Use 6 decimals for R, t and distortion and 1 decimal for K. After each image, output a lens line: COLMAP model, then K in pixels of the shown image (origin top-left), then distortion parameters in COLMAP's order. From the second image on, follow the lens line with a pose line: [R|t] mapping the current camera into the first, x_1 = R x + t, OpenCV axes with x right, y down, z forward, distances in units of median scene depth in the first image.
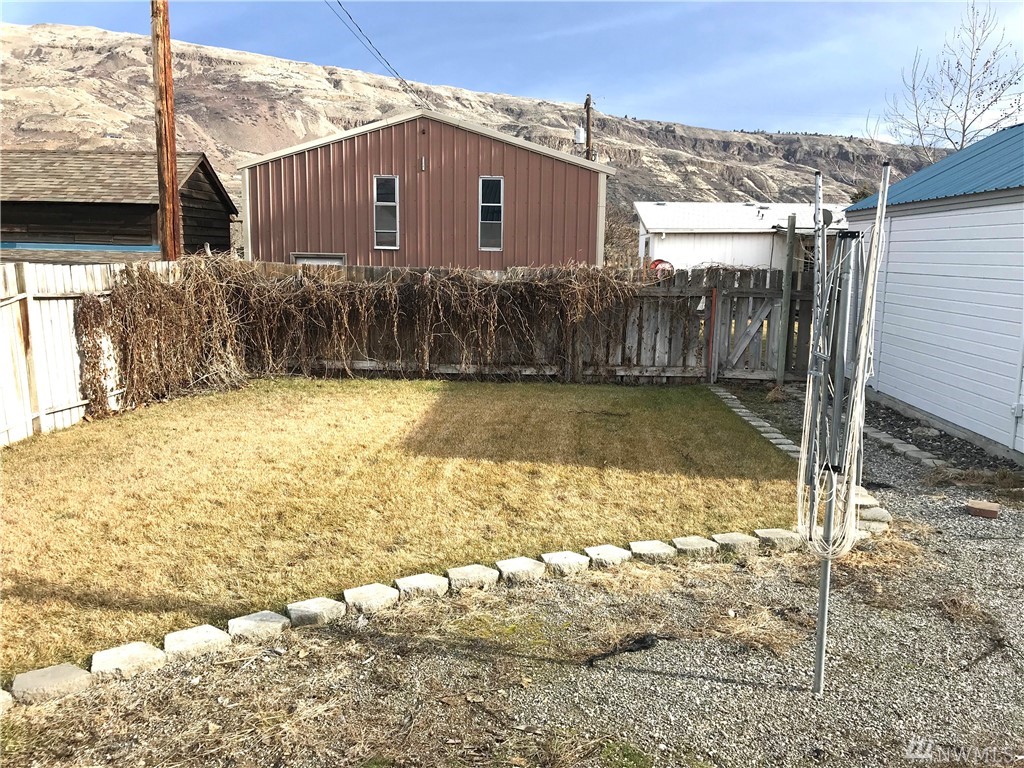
lens RADIAL K [[835.0, 0, 516.1], [0, 835.0, 381.9], [0, 0, 1]] dist [0.067034, -0.090988]
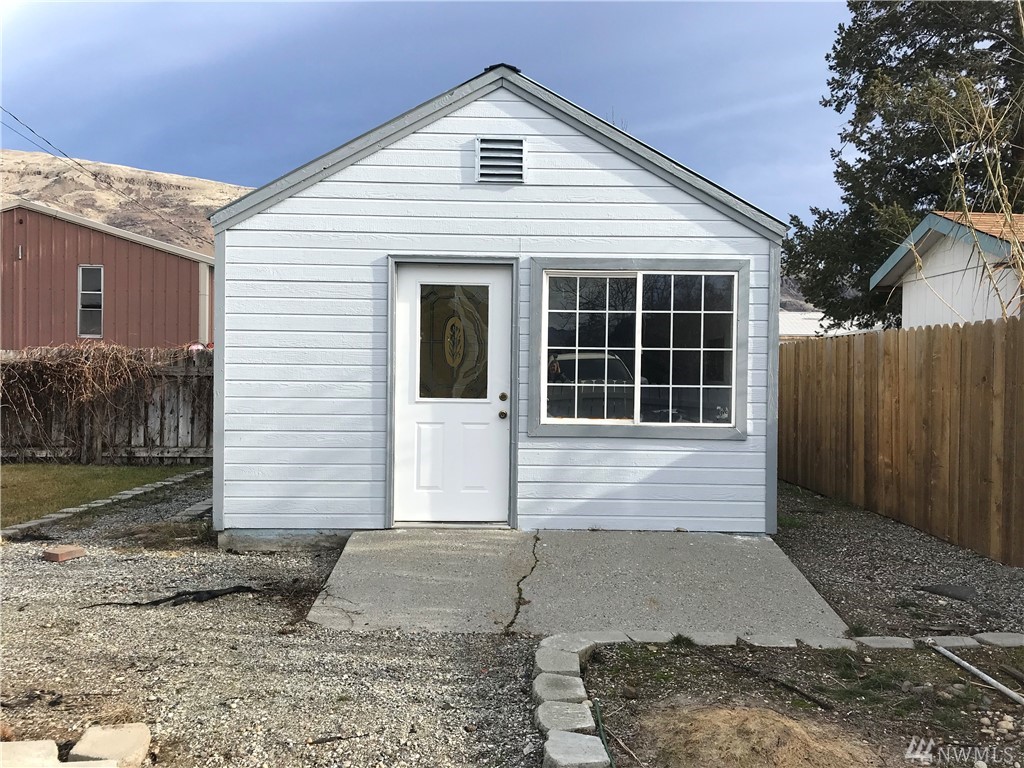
lens RADIAL K [[835.0, 0, 516.1], [0, 835.0, 381.9], [0, 0, 1]] dist [0.067034, -0.090988]
pose [[0.998368, -0.004116, 0.056957, 0.507249], [0.011973, 0.990317, -0.138306, 0.047187], [-0.055836, 0.138762, 0.988750, -0.009653]]
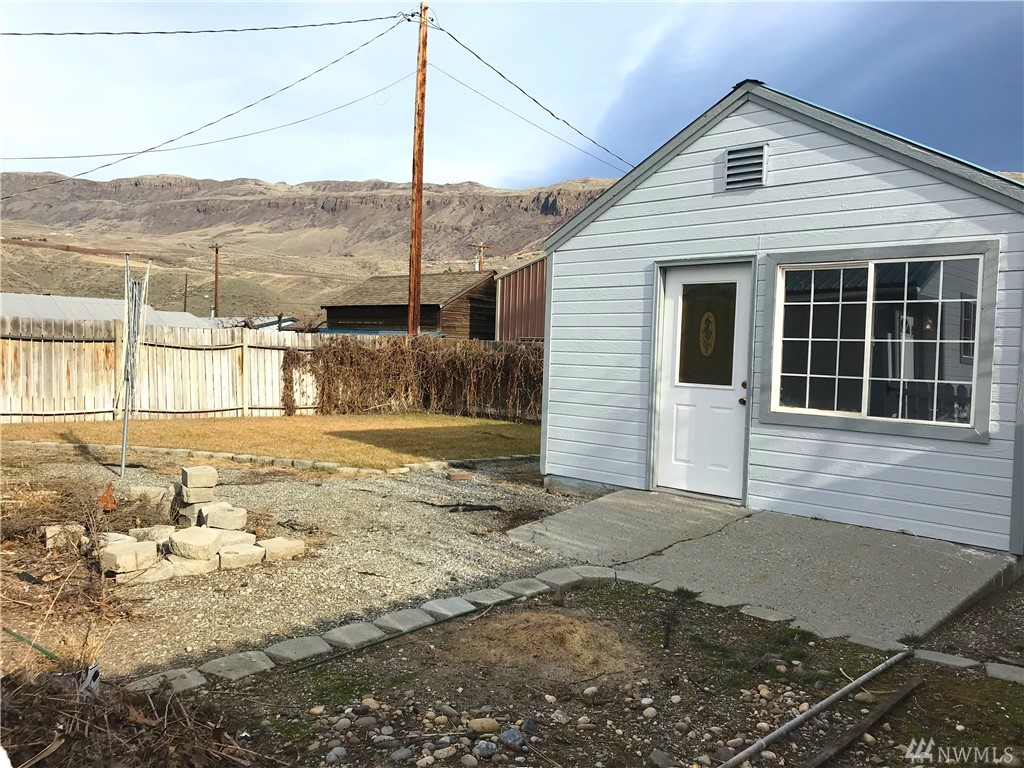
lens RADIAL K [[832.8, 0, 502.4], [0, 832.8, 382.5], [0, 0, 1]] dist [0.002675, -0.005807]
pose [[0.737264, 0.033871, -0.674755, 0.785138], [-0.124212, 0.988513, -0.086097, 0.051847], [0.664088, 0.147289, 0.733003, -0.015001]]
